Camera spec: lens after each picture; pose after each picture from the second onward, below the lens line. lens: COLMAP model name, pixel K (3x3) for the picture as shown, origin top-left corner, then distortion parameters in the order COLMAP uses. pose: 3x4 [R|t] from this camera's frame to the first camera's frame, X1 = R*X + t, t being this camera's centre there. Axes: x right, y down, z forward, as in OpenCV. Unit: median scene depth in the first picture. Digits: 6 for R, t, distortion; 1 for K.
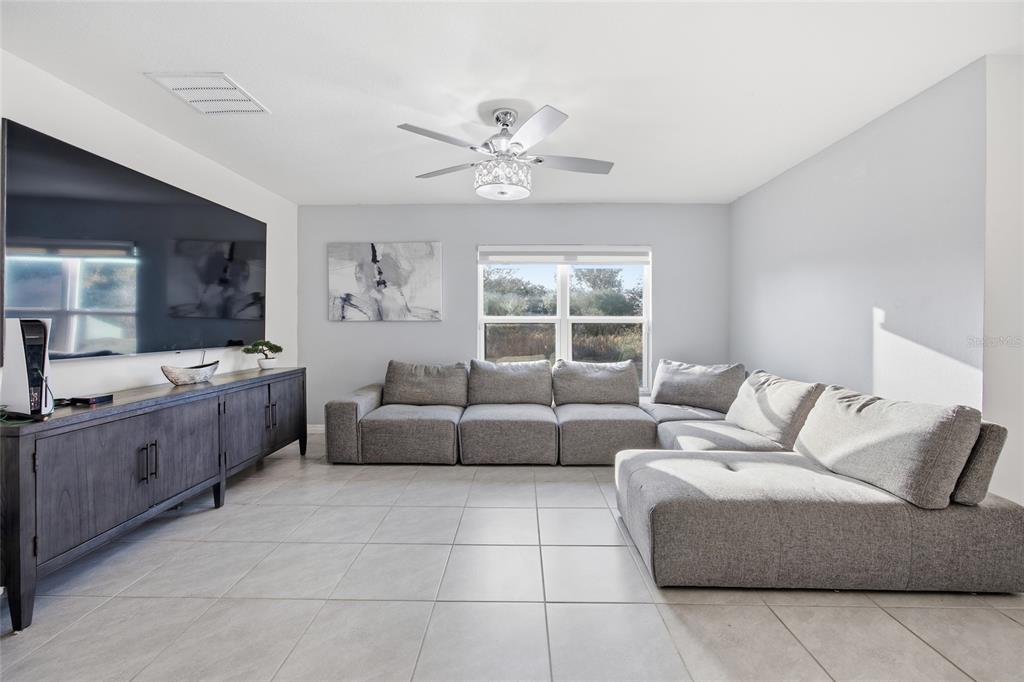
lens RADIAL K [[425.3, 0, 514.9], [0, 425.3, 322.9], [0, 0, 1]] dist [-0.027305, 0.015338]
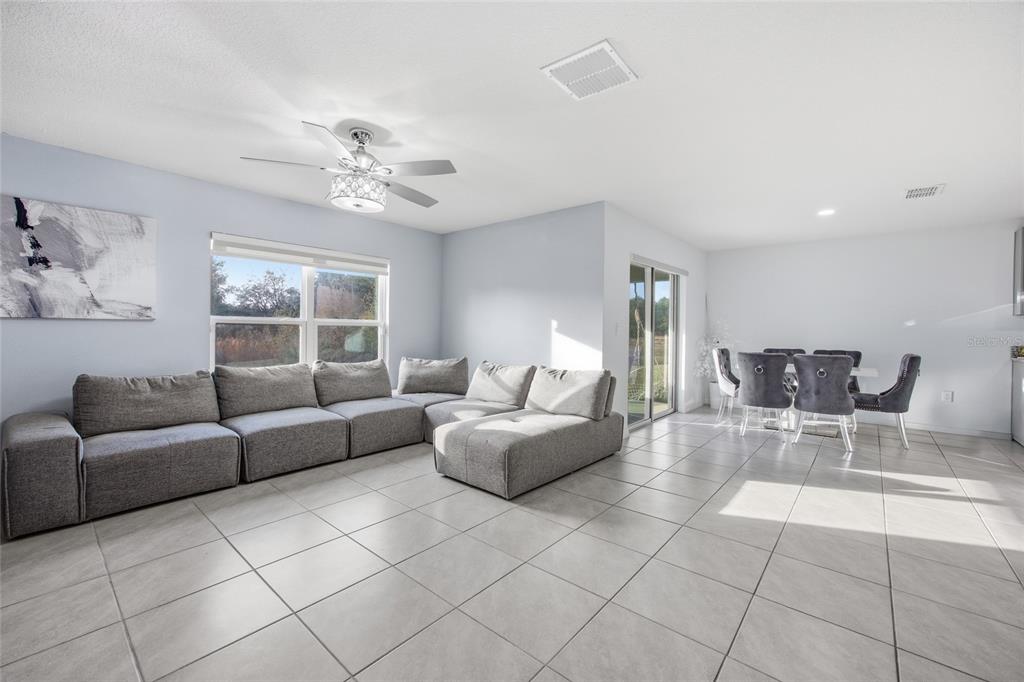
lens RADIAL K [[425.3, 0, 514.9], [0, 425.3, 322.9], [0, 0, 1]] dist [-0.027305, 0.015338]
pose [[0.638320, 0.019115, 0.769534, -0.409339], [-0.014520, 0.999813, -0.012790, 0.000914], [-0.769634, -0.003010, 0.638478, 0.000857]]
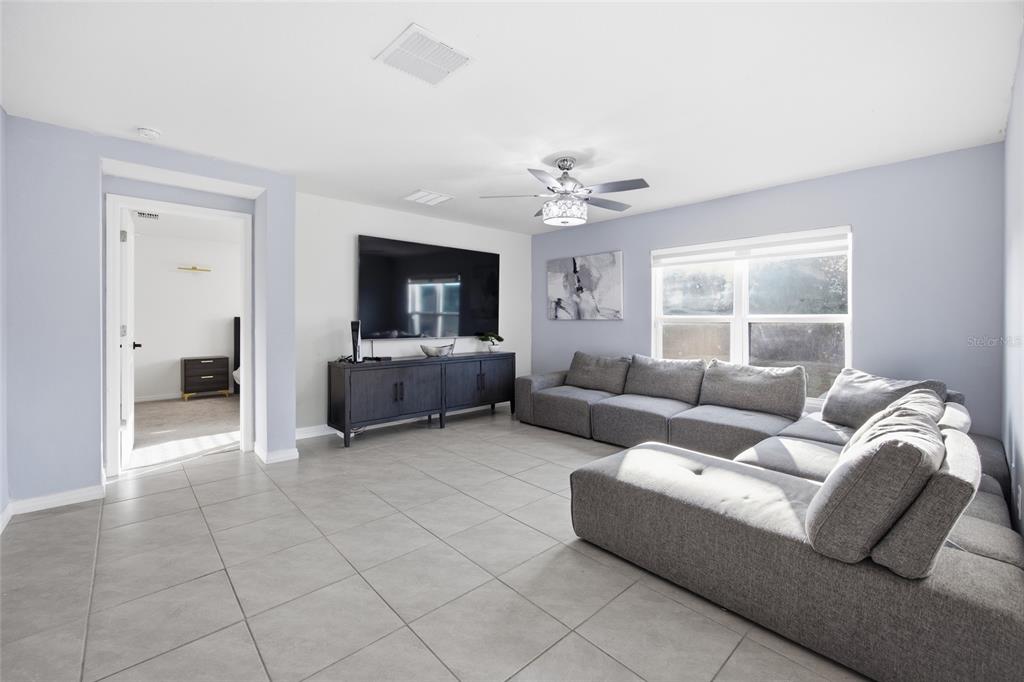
lens RADIAL K [[429.7, 0, 515.0], [0, 429.7, 315.5], [0, 0, 1]] dist [-0.001899, 0.000077]
pose [[0.691141, -0.005276, -0.722701, 0.551244], [0.000255, 0.999975, -0.007056, -0.009359], [0.722720, 0.004693, 0.691125, -0.007130]]
